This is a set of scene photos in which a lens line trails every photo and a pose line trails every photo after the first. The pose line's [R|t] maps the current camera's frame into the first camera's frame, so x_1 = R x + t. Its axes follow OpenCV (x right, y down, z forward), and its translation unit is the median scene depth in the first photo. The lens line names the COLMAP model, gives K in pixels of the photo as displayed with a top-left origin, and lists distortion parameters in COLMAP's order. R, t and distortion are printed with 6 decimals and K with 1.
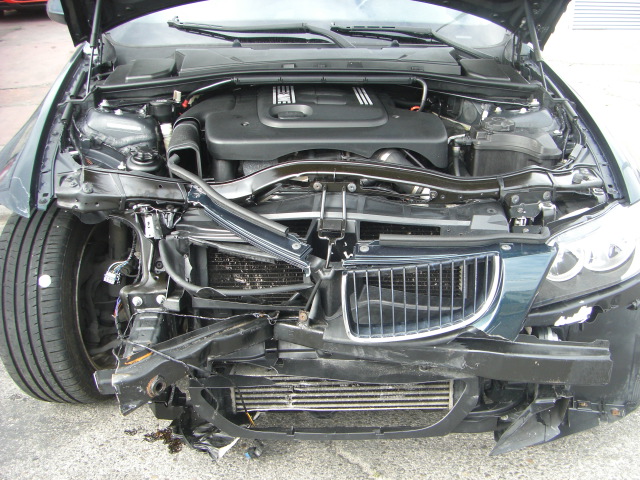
lens RADIAL K [[720.9, 0, 354.5], [0, 720.9, 261.6], [0, 0, 1]] dist [-0.192705, 0.124983]
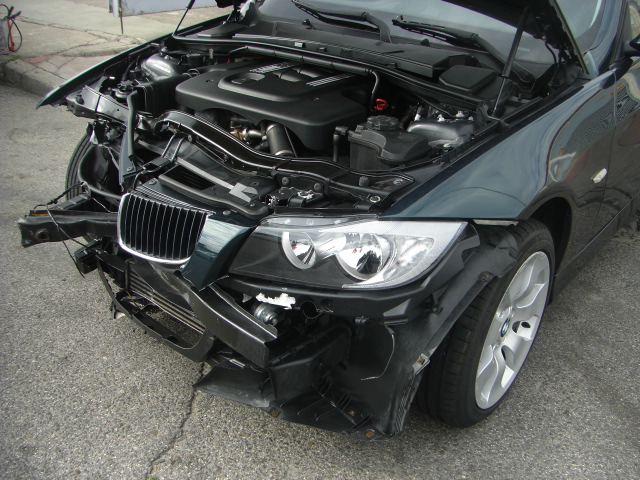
lens RADIAL K [[720.9, 0, 354.5], [0, 720.9, 261.6], [0, 0, 1]] dist [-0.192705, 0.124983]
pose [[0.746674, 0.319286, -0.583553, 0.909761], [-0.312683, 0.942779, 0.115746, -0.122488], [0.587118, 0.096043, 0.803784, 0.188150]]
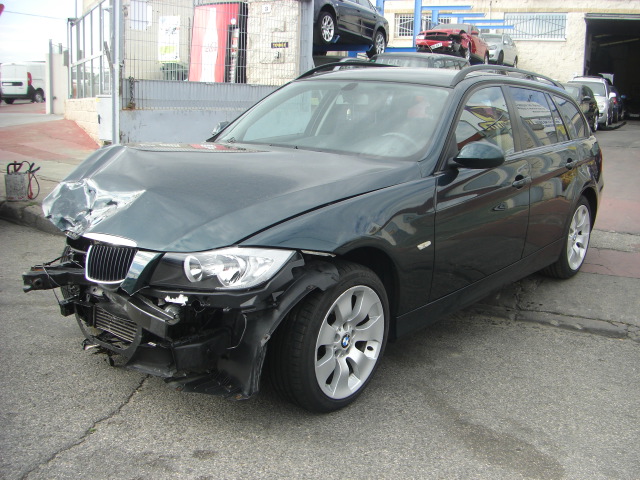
lens RADIAL K [[720.9, 0, 354.5], [0, 720.9, 261.6], [0, 0, 1]] dist [-0.192705, 0.124983]
pose [[0.739643, 0.161991, -0.653212, 1.547616], [-0.308532, 0.944212, -0.115200, 0.052449], [0.598110, 0.286744, 0.748360, -0.027908]]
